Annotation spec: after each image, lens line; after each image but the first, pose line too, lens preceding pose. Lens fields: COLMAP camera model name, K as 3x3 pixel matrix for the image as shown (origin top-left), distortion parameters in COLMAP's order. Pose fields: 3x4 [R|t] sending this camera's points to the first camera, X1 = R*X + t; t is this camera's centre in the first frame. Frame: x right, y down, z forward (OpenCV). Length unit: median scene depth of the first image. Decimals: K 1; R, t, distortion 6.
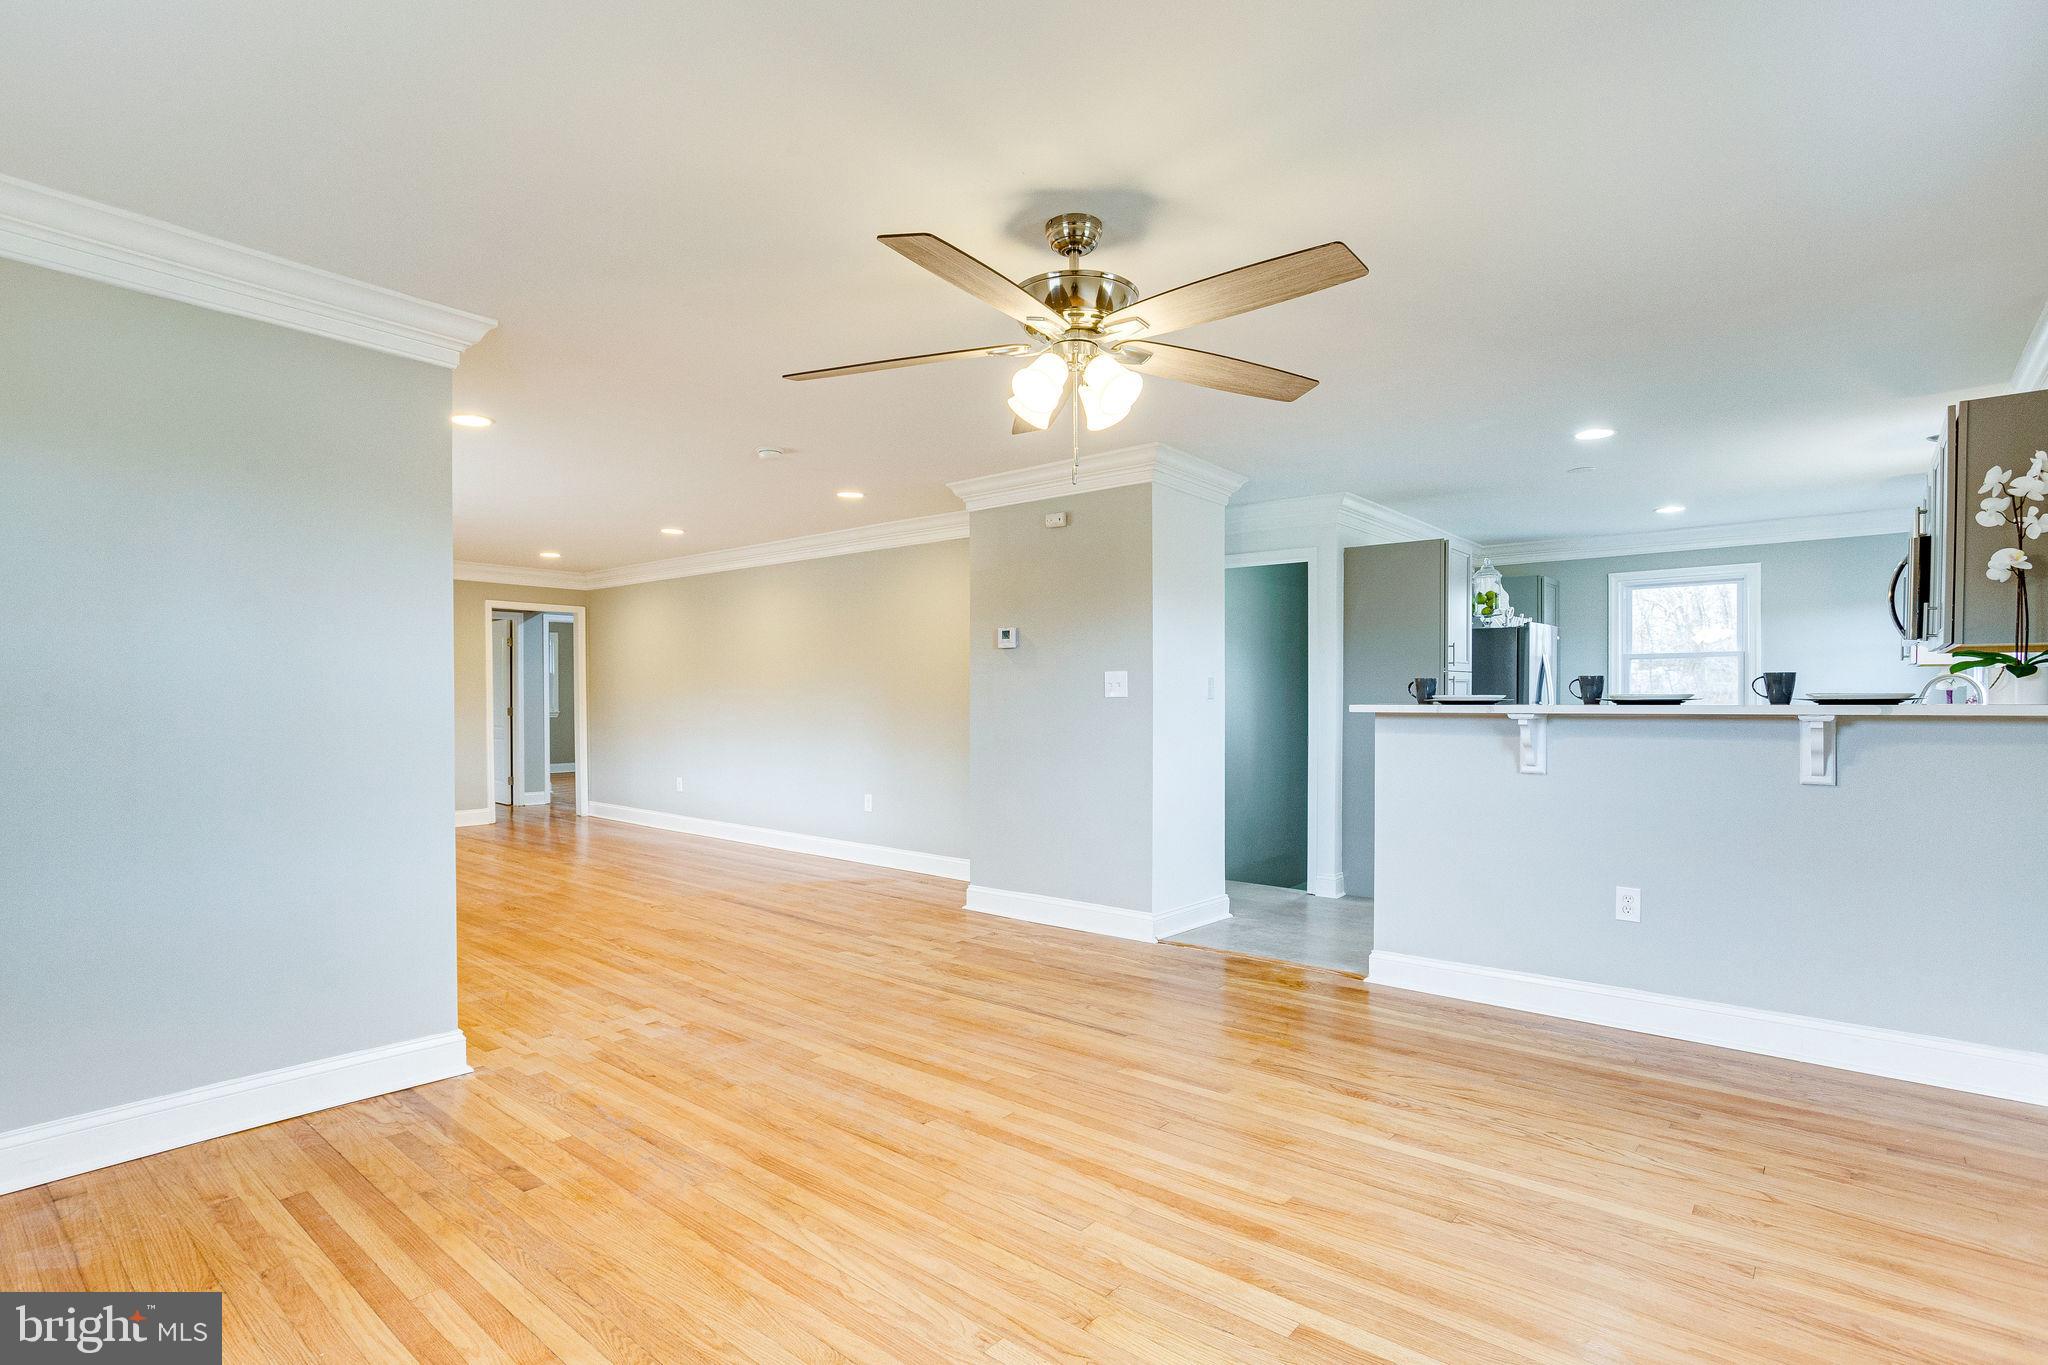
lens RADIAL K [[1008.6, 0, 1004.9], [0, 1008.6, 705.1], [0, 0, 1]] dist [-0.027696, 0.010785]
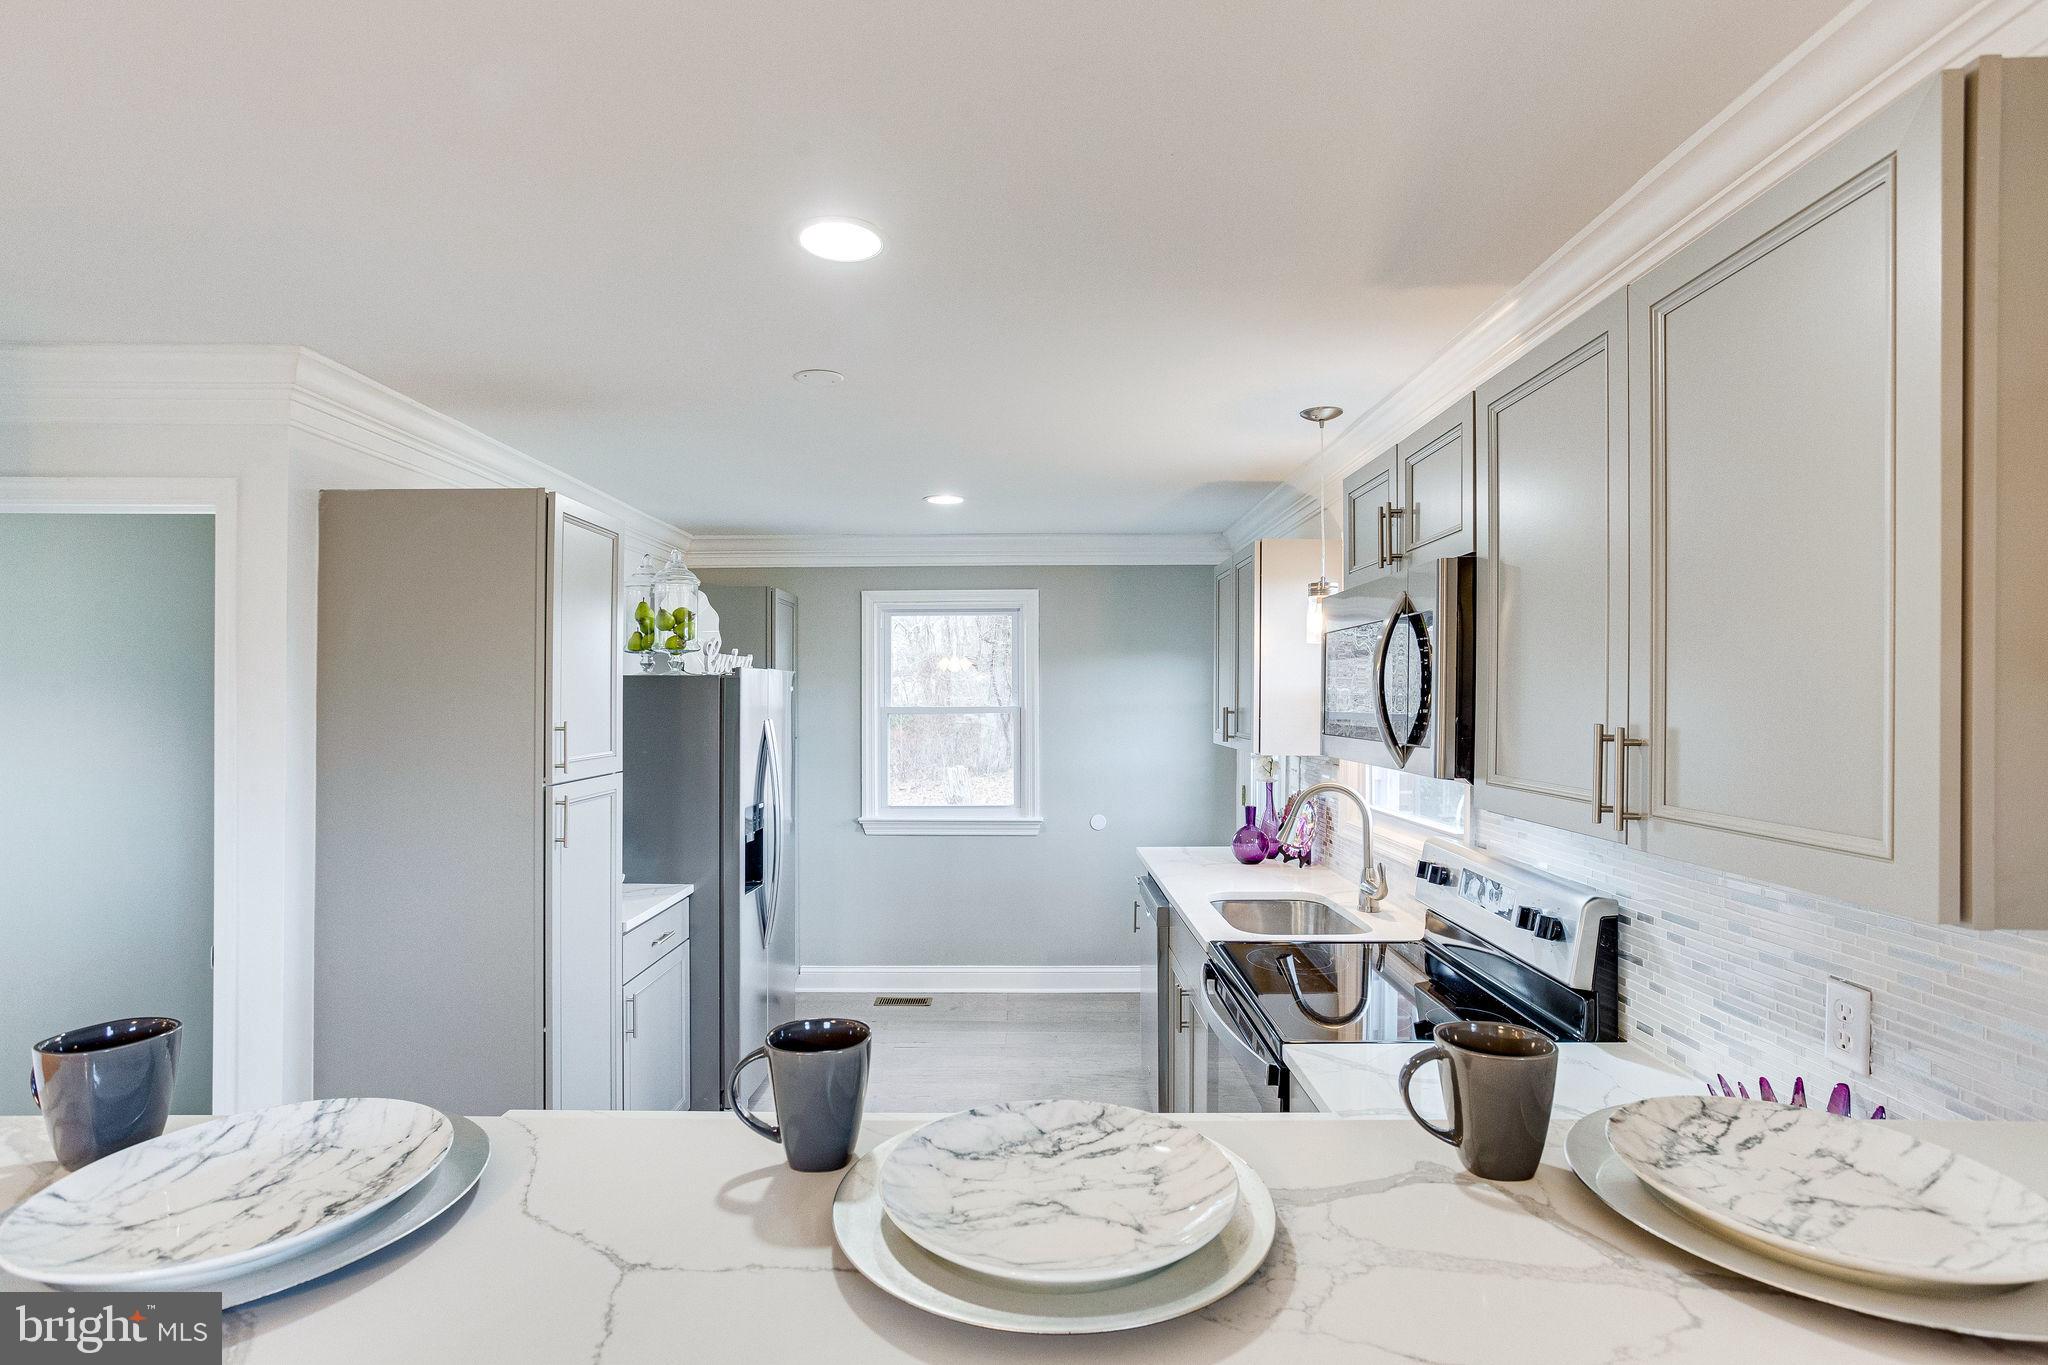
lens RADIAL K [[1008.6, 0, 1009.5], [0, 1008.6, 699.1], [0, 0, 1]] dist [-0.027696, 0.010785]
pose [[0.771093, 0.001273, 0.636721, 0.265856], [0.003352, 0.999976, -0.006059, -0.058139], [-0.636713, 0.006807, 0.771071, 0.443259]]
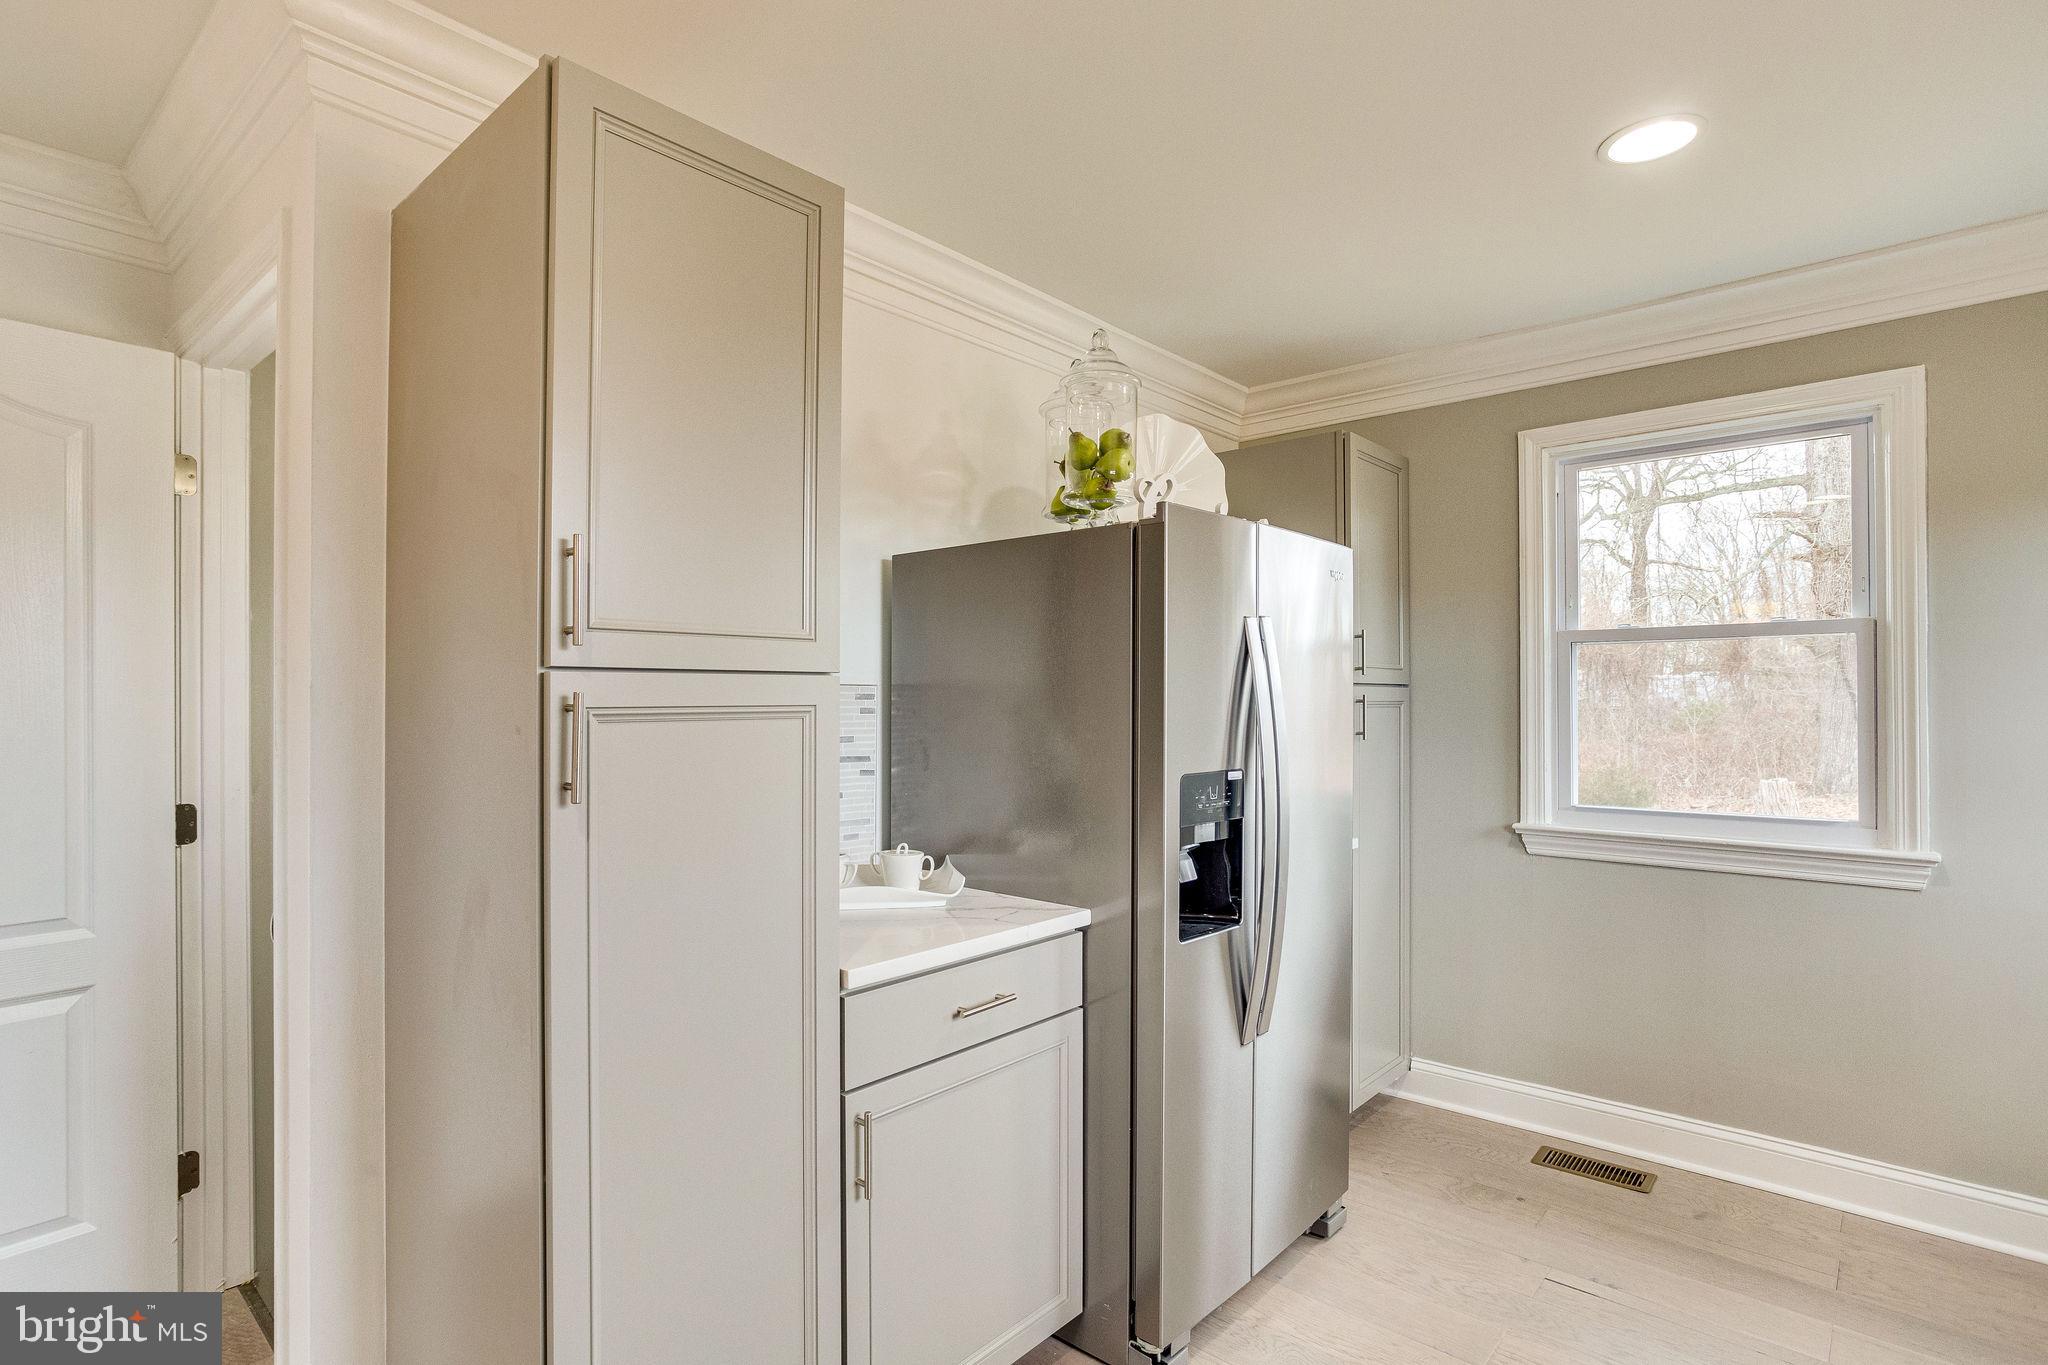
lens RADIAL K [[1008.6, 0, 1015.8], [0, 1008.6, 692.8], [0, 0, 1]] dist [-0.027696, 0.010785]
pose [[0.999778, 0.002850, -0.020870, 0.462109], [-0.003150, 0.999892, -0.014321, -0.022091], [0.020827, 0.014384, 0.999680, 0.669392]]
